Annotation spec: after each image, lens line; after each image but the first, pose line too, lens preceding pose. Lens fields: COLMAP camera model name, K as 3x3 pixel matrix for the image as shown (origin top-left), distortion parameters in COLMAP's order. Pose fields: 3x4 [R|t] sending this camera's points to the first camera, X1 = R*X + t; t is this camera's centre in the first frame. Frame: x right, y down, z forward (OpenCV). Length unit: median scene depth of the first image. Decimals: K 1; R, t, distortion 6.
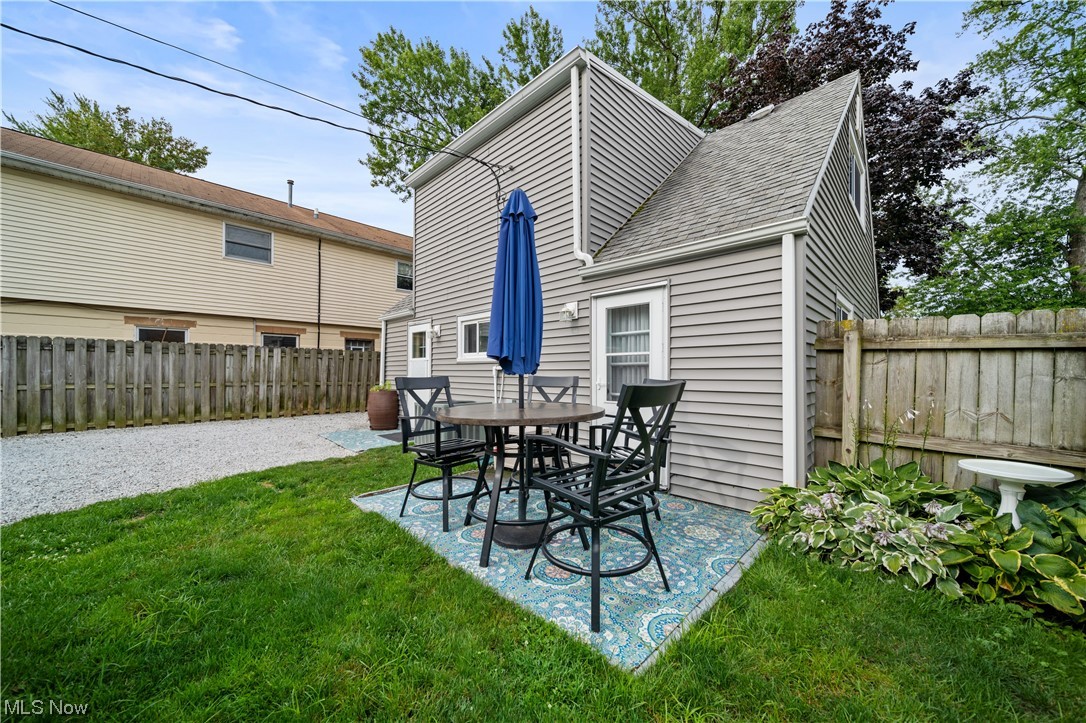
lens RADIAL K [[383.6, 0, 545.2], [0, 383.6, 372.7], [0, 0, 1]] dist [-0.000391, -0.000022]
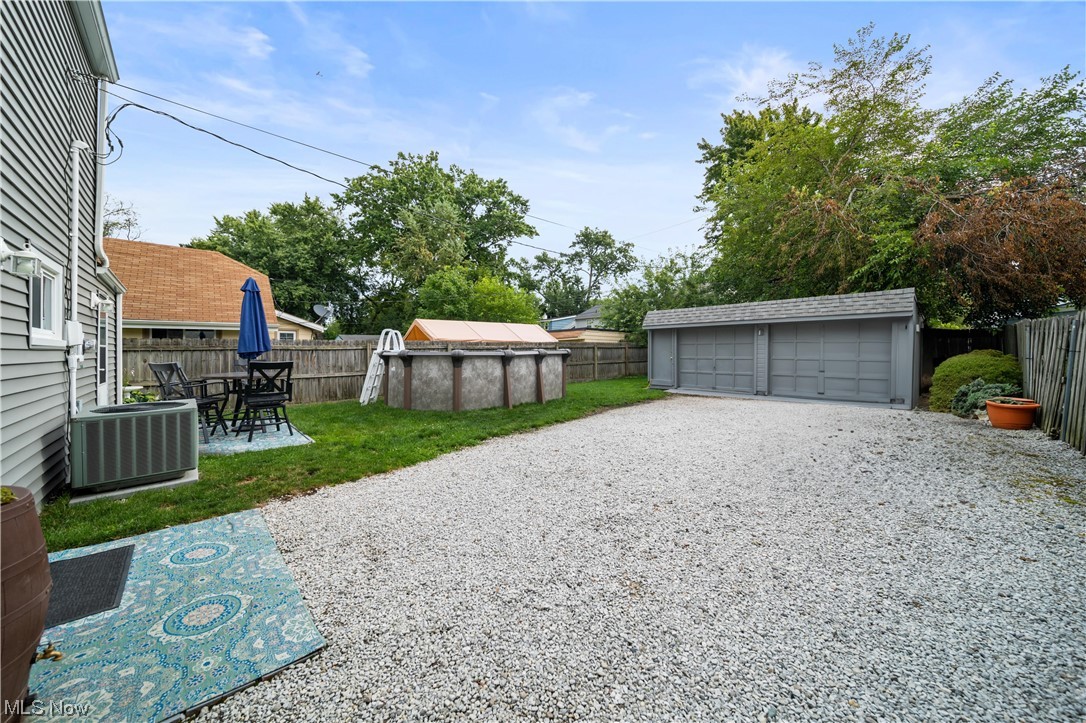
lens RADIAL K [[379.9, 0, 542.6], [0, 379.9, 353.3], [0, 0, 1]] dist [-0.002109, -0.000119]
pose [[-0.999238, -0.002577, 0.038944, -0.815509], [-0.002379, 0.999984, 0.005128, -0.020895], [-0.038957, 0.005032, -0.999228, 1.368364]]
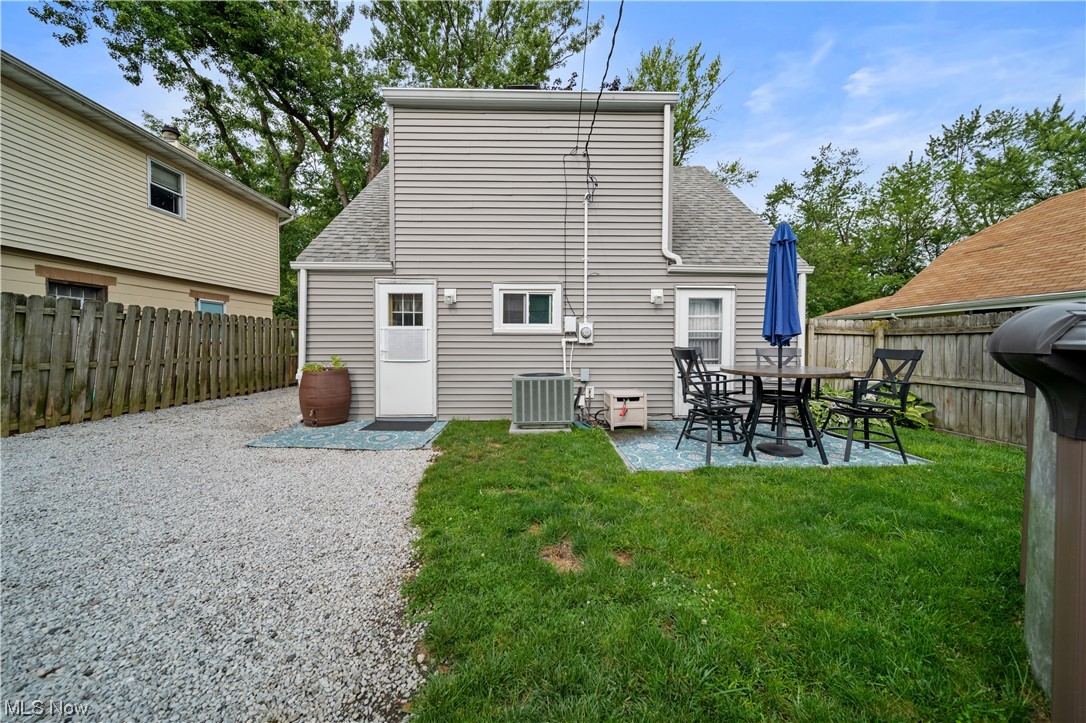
lens RADIAL K [[379.9, 0, 542.6], [0, 379.9, 353.3], [0, 0, 1]] dist [-0.002109, -0.000119]
pose [[0.700126, -0.022535, 0.713663, -0.769848], [0.000503, 0.999517, 0.031068, -0.006365], [-0.714019, -0.021392, 0.699800, 0.265657]]
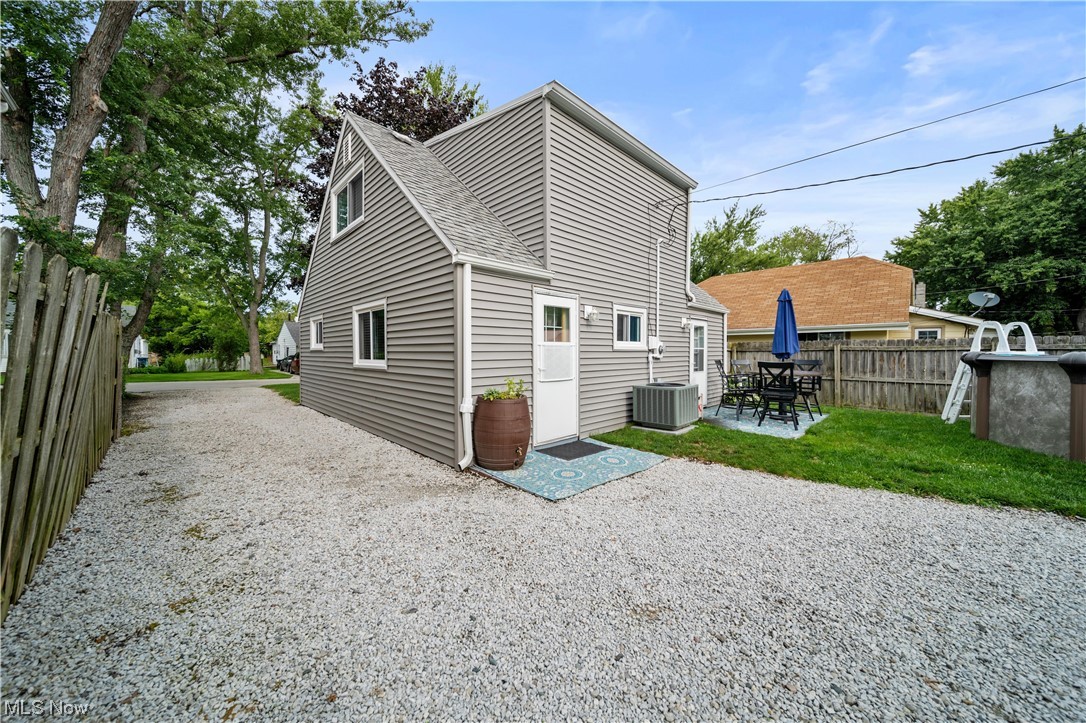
lens RADIAL K [[379.9, 0, 542.6], [0, 379.9, 353.3], [0, 0, 1]] dist [-0.002109, -0.000119]
pose [[0.020742, -0.011735, 0.999716, -1.174978], [-0.002997, 0.999926, 0.011799, -0.027589], [-0.999780, -0.003241, 0.020706, 1.121508]]
